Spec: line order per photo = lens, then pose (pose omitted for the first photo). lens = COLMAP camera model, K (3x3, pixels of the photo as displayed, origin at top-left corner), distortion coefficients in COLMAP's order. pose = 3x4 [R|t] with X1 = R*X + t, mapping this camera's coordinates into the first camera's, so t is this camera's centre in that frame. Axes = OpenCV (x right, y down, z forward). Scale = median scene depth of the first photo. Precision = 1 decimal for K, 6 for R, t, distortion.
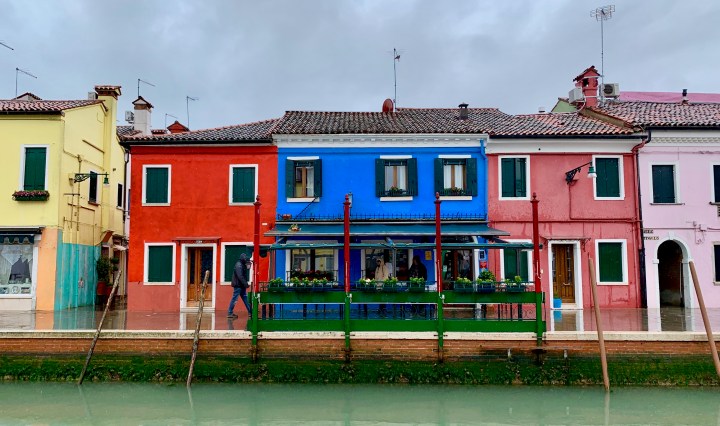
lens RADIAL K [[288.6, 0, 360.0], [0, 288.6, 213.0], [0, 0, 1]] dist [-0.000712, 0.000062]
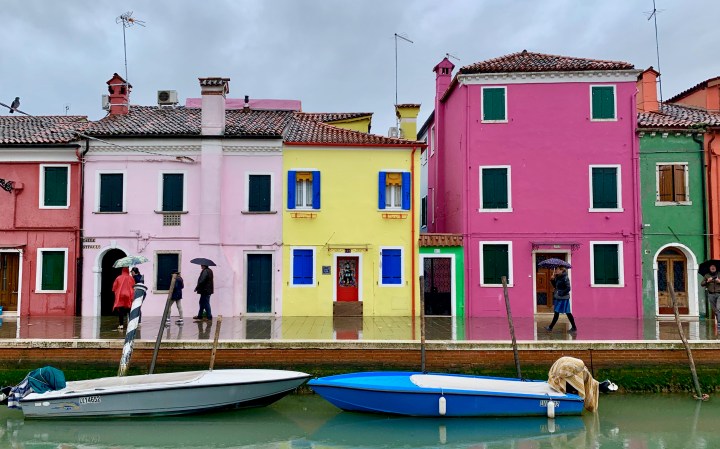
lens RADIAL K [[292.3, 0, 360.0], [0, 292.3, 224.5], [0, 0, 1]] dist [0.000426, 0.000121]
pose [[0.999879, -0.000040, -0.015540, 1.949991], [0.000326, 0.999831, 0.018392, -0.009135], [0.015536, -0.018394, 0.999710, -0.002277]]
